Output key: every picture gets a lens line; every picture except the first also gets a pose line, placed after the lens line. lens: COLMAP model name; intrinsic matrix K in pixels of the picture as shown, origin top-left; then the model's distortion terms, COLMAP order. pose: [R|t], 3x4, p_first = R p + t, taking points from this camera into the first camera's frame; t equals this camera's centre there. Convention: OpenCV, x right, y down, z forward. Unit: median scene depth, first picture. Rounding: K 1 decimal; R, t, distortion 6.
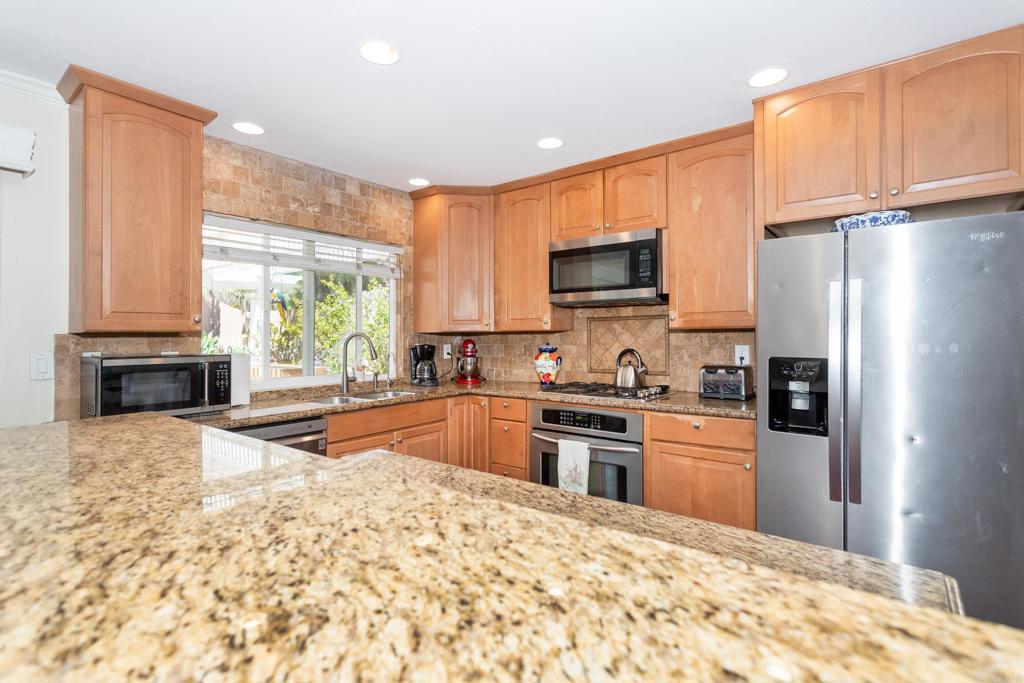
lens RADIAL K [[487.5, 0, 508.8], [0, 487.5, 336.0], [0, 0, 1]] dist [-0.000007, -0.000236]
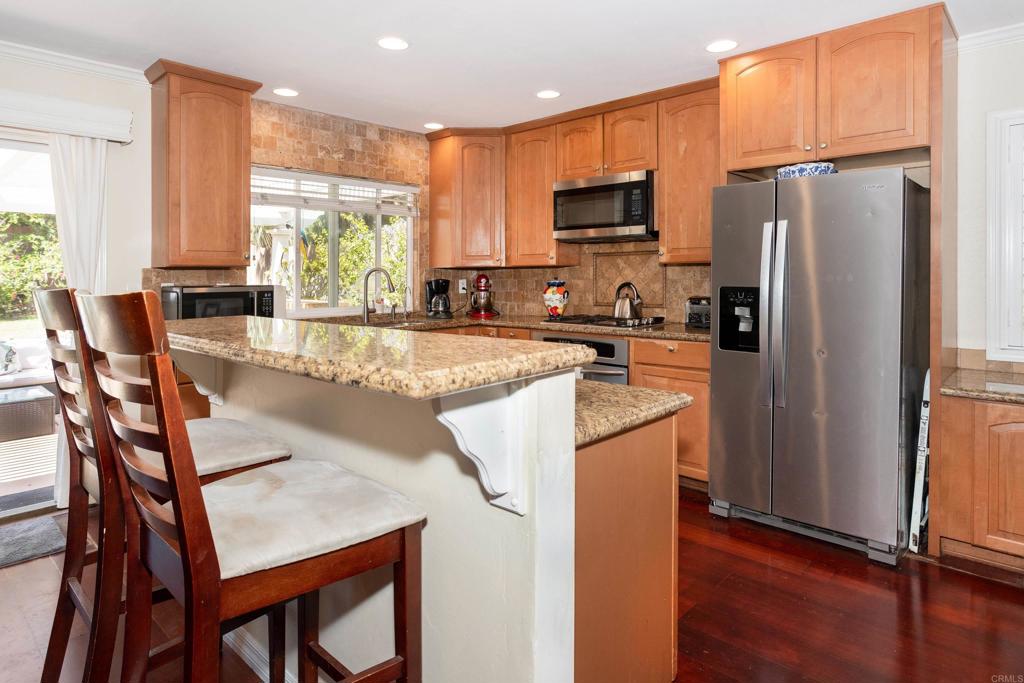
lens RADIAL K [[586.2, 0, 504.7], [0, 586.2, 275.9], [0, 0, 1]] dist [-0.012571, -0.003760]
pose [[0.995951, -0.000054, -0.089893, 0.102510], [0.000292, 0.999997, 0.002628, 0.009263], [0.089893, -0.002644, 0.995948, -0.311830]]
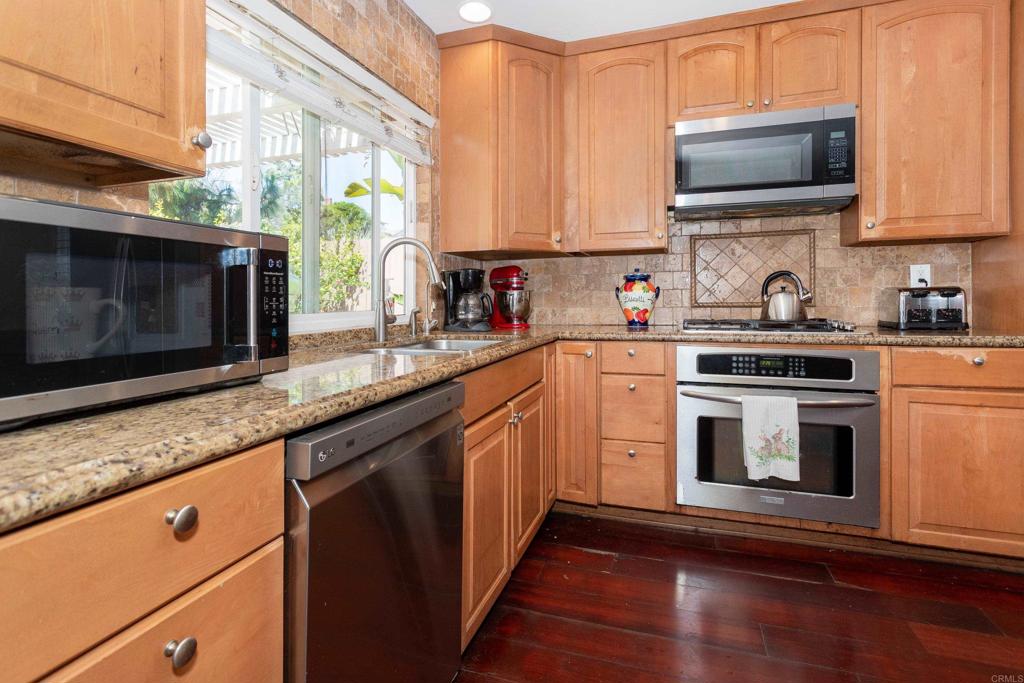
lens RADIAL K [[487.5, 0, 519.3], [0, 487.5, 306.4], [0, 0, 1]] dist [-0.000007, -0.000236]
pose [[0.943033, -0.006569, 0.332634, -0.414318], [0.001336, 0.999872, 0.015959, 0.072998], [-0.332696, -0.014605, 0.942921, 0.446090]]
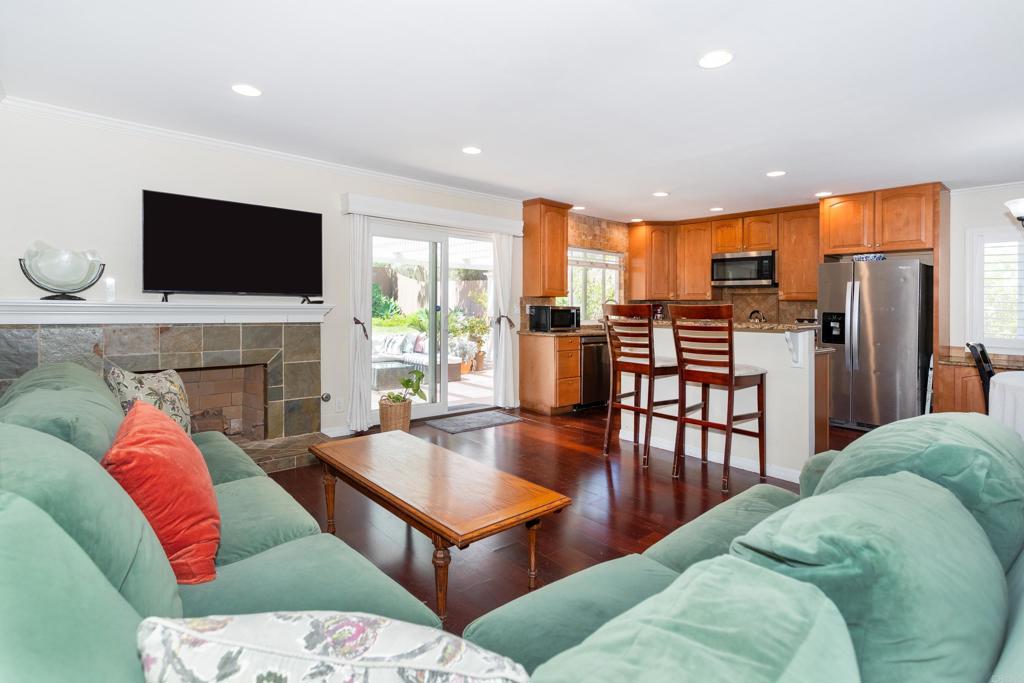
lens RADIAL K [[487.5, 0, 522.4], [0, 487.5, 294.4], [0, 0, 1]] dist [-0.000007, -0.000236]
pose [[0.985738, 0.015583, -0.167566, -0.364304], [-0.019371, 0.999592, -0.020993, 0.023171], [0.167171, 0.023939, 0.985637, -1.125042]]
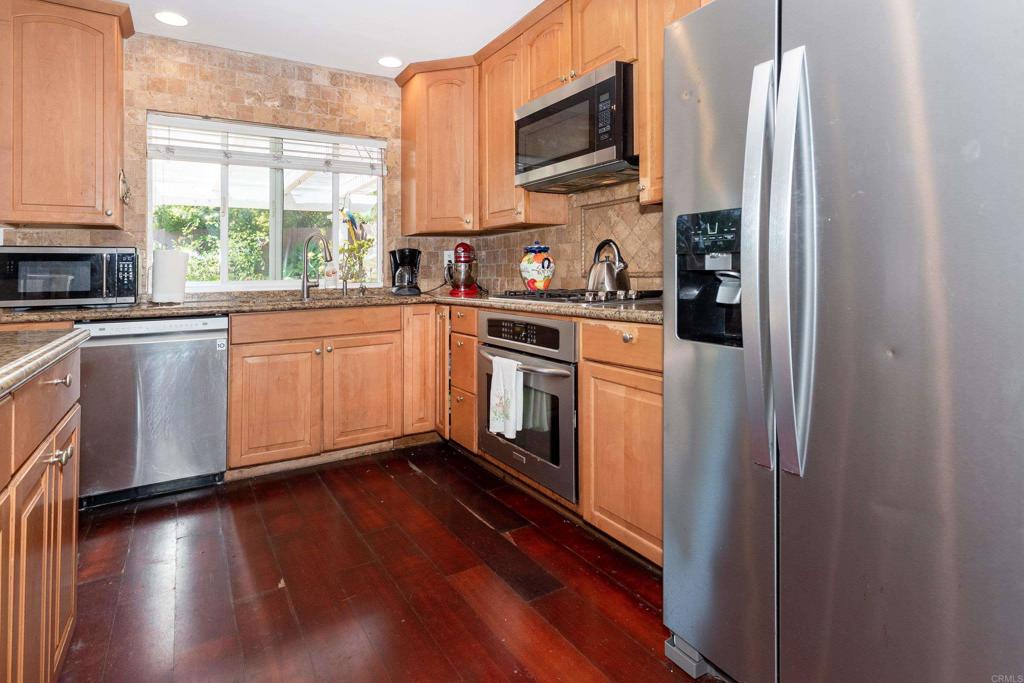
lens RADIAL K [[521.7, 0, 490.2], [0, 521.7, 270.5], [0, 0, 1]] dist [-0.003010, 0.001166]
pose [[0.933219, -0.009051, -0.359195, 0.384918], [0.009440, 0.999955, -0.000670, 0.075264], [0.359185, -0.002765, 0.933262, 0.225794]]
